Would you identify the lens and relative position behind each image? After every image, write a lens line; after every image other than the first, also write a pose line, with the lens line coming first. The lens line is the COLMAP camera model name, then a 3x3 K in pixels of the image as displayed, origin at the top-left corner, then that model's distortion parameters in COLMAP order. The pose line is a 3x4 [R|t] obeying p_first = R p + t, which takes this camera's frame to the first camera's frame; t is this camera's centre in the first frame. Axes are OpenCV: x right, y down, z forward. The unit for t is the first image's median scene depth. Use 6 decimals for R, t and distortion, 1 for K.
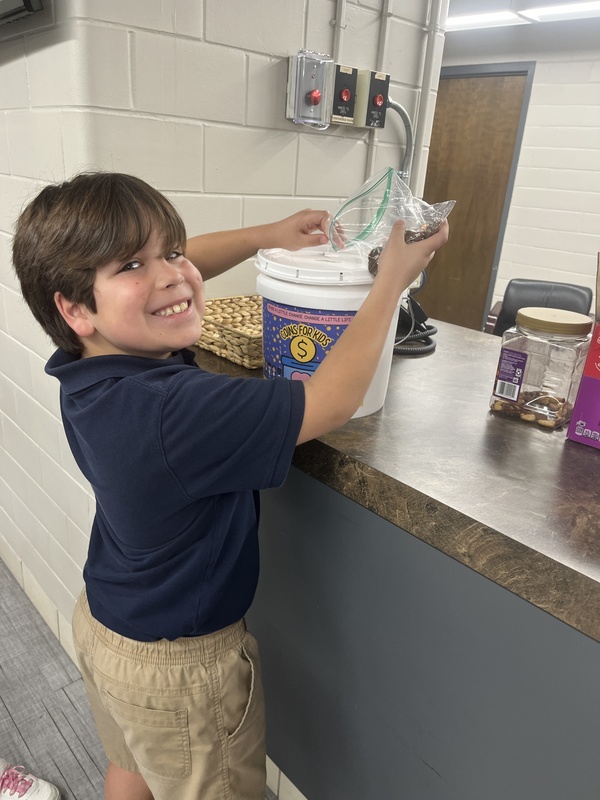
lens RADIAL K [[617.2, 0, 290.0], [0, 617.2, 414.1], [0, 0, 1]] dist [0.067761, -0.107608]
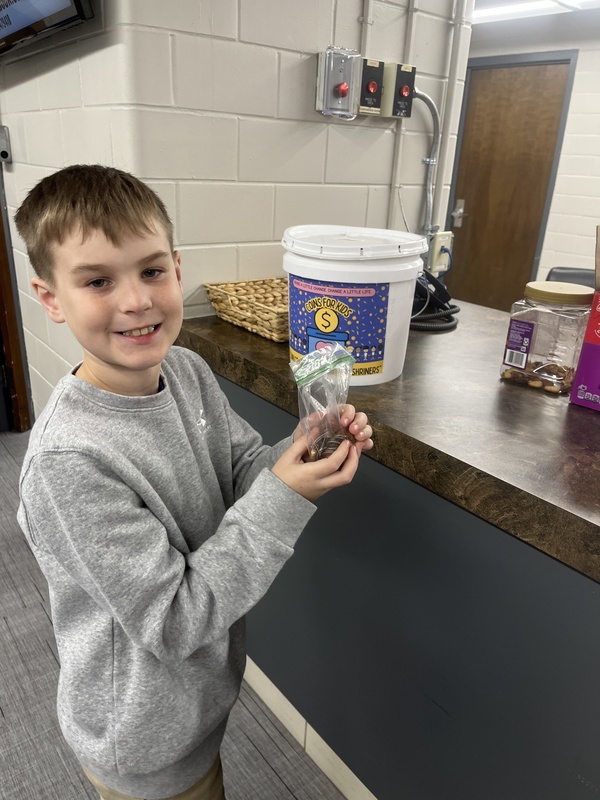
lens RADIAL K [[617.2, 0, 288.3], [0, 617.2, 409.6], [0, 0, 1]] dist [0.067761, -0.107608]
pose [[0.997249, 0.007916, -0.073695, 0.030276], [-0.007943, 0.999968, -0.000069, 0.040336], [0.073692, 0.000654, 0.997281, -0.071651]]
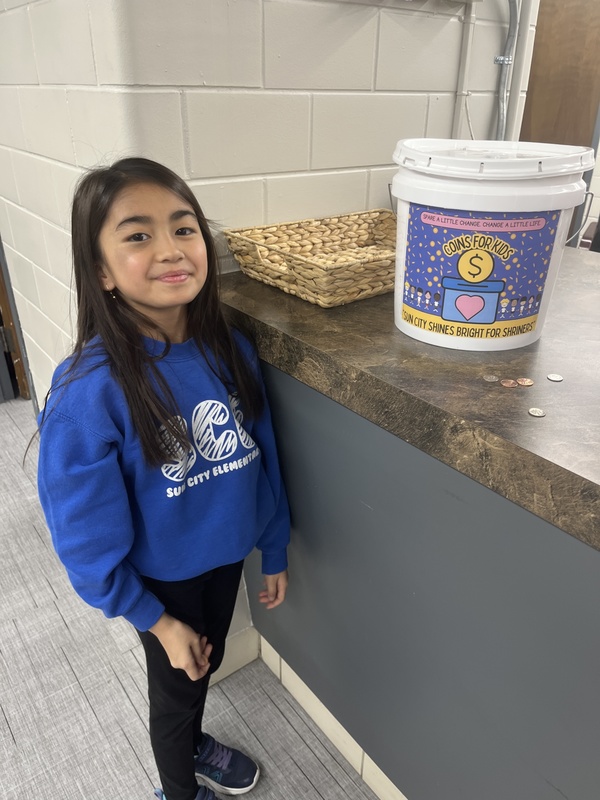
lens RADIAL K [[617.2, 0, 301.2], [0, 617.2, 414.6], [0, 0, 1]] dist [0.067761, -0.107608]
pose [[0.996355, -0.012520, -0.084384, -0.026498], [0.020932, 0.994811, 0.099564, -0.012618], [0.082699, -0.100967, 0.991447, 0.150826]]
